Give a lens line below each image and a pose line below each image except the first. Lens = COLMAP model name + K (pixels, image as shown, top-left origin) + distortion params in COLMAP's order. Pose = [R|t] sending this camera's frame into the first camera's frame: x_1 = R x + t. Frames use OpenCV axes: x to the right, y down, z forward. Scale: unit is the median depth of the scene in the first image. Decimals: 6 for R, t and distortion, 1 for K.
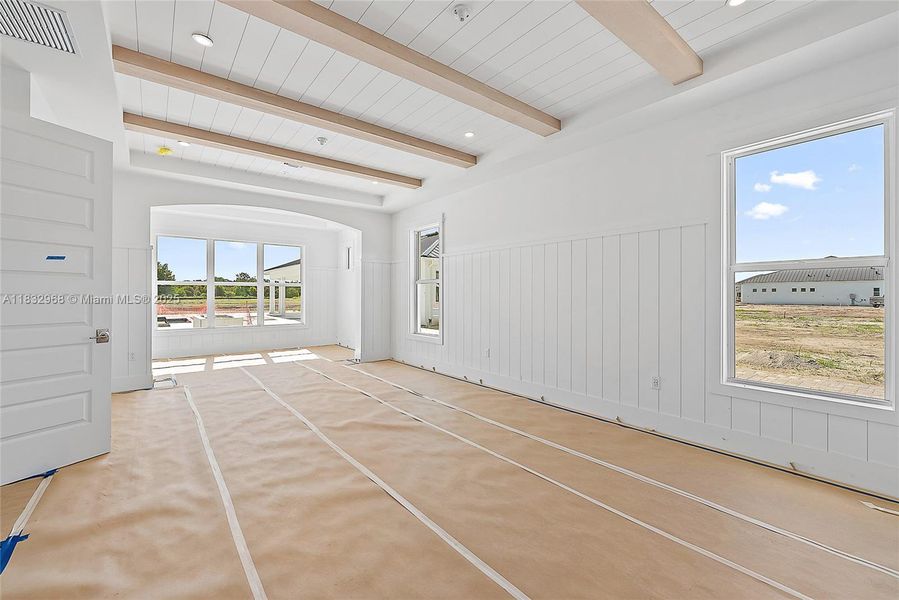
lens RADIAL K [[373.9, 0, 449.6], [0, 373.9, 297.7], [0, 0, 1]] dist [-0.000179, -0.000379]
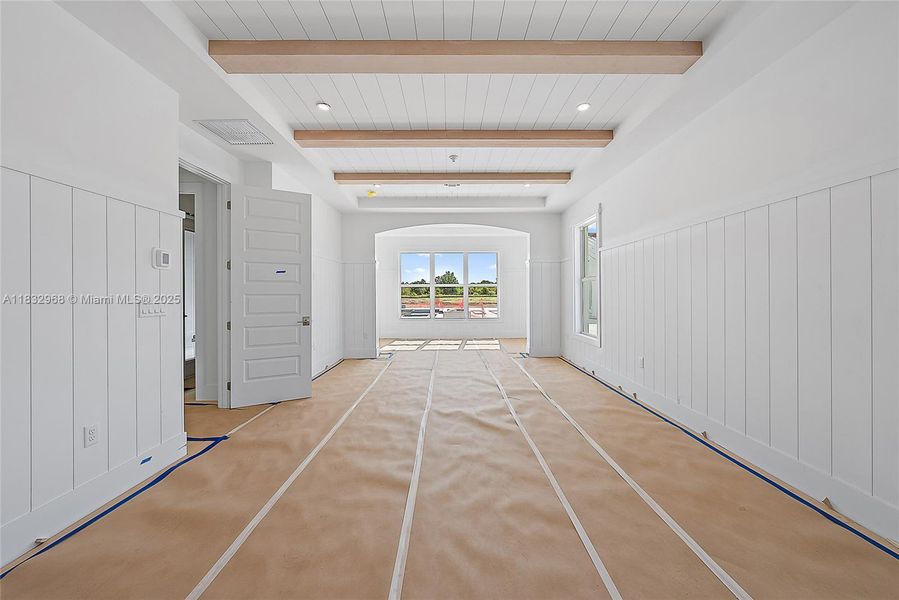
lens RADIAL K [[328.7, 0, 450.8], [0, 328.7, 295.3], [0, 0, 1]] dist [-0.002078, -0.000206]
pose [[0.790514, -0.002190, -0.612441, 0.327790], [0.000859, 0.999997, -0.002467, -0.000380], [0.612444, 0.001424, 0.790513, 0.255074]]
